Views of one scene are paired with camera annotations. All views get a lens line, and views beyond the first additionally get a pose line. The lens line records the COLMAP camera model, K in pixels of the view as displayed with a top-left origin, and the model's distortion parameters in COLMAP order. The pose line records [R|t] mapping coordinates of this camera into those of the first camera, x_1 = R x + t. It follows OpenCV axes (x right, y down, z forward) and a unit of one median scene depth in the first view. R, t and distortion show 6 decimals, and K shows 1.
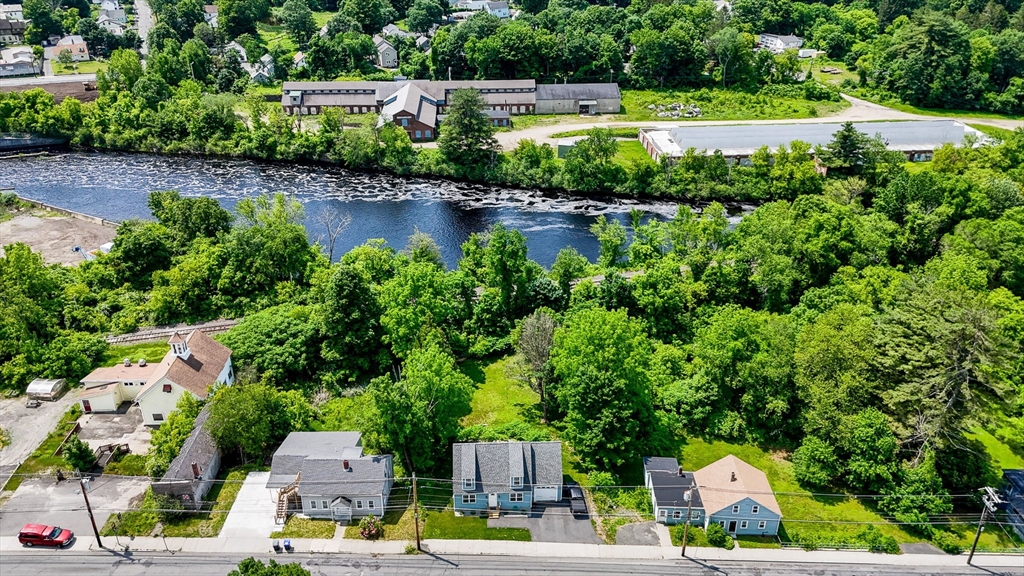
lens RADIAL K [[710.3, 0, 512.0], [0, 710.3, 288.0], [0, 0, 1]] dist [0.090109, -0.000847]
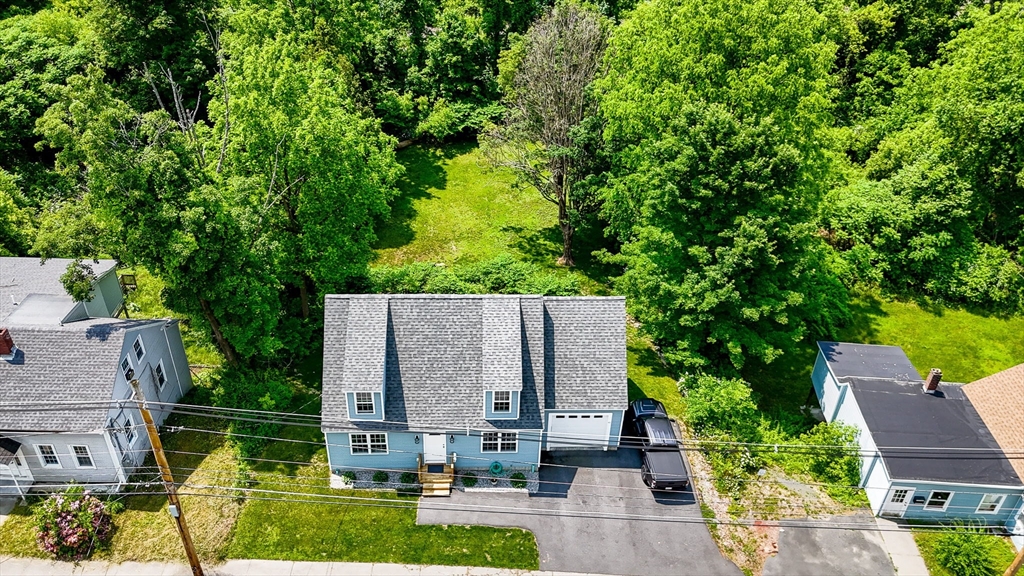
lens RADIAL K [[710.3, 0, 512.0], [0, 710.3, 288.0], [0, 0, 1]] dist [0.090109, -0.000847]
pose [[0.999491, 0.028172, 0.014974, 0.004572], [-0.030387, 0.983621, 0.177667, 0.142521], [-0.009724, -0.178032, 0.983977, 0.622141]]
